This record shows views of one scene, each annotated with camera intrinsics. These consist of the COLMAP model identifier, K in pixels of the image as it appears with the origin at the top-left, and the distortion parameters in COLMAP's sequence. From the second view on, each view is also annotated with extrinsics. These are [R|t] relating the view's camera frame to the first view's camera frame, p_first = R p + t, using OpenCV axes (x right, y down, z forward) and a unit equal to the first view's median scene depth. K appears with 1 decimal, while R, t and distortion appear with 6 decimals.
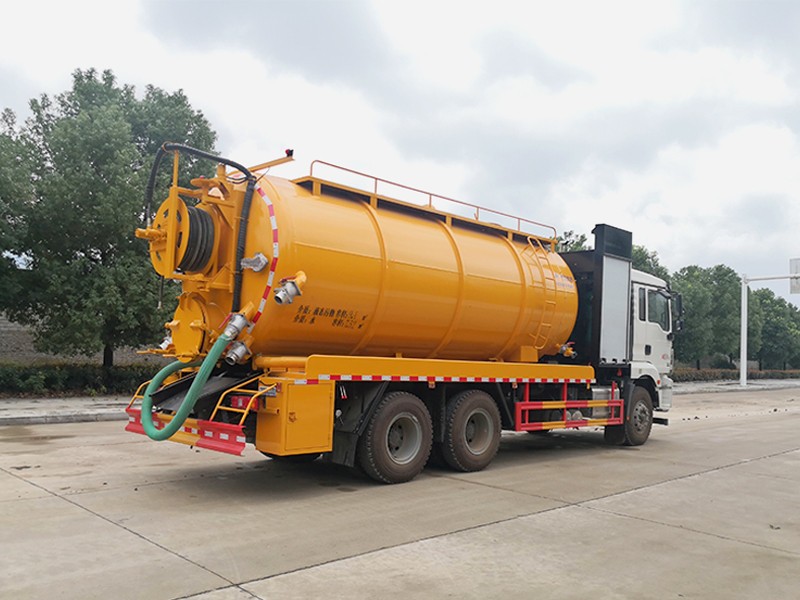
lens RADIAL K [[702.5, 0, 399.1], [0, 702.5, 318.0], [0, 0, 1]] dist [0.001223, -0.005337]
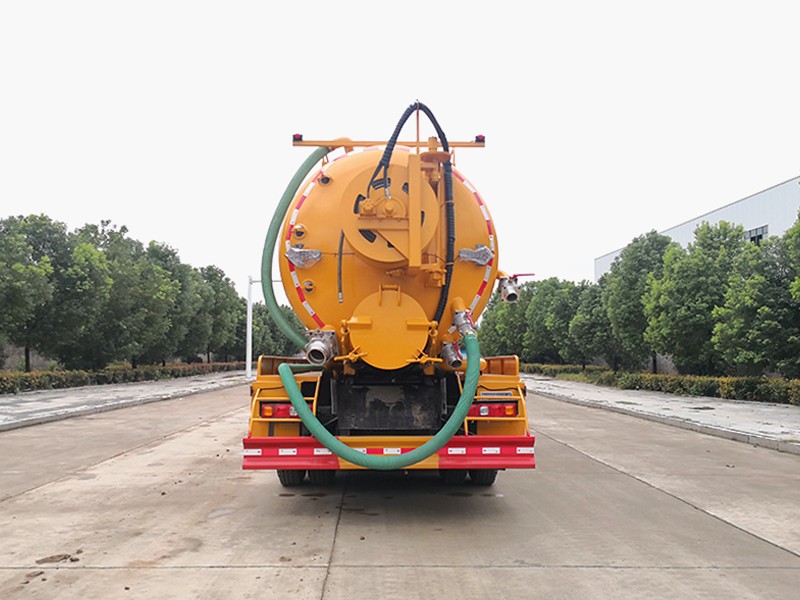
lens RADIAL K [[701.2, 0, 400.0], [0, 701.2, 300.0], [0, 0, 1]] dist [0.011796, -0.006785]
pose [[0.689030, 0.031335, 0.724055, -0.149879], [-0.017533, 0.999493, -0.026570, 0.000808], [-0.724520, 0.005613, 0.689230, 0.073627]]
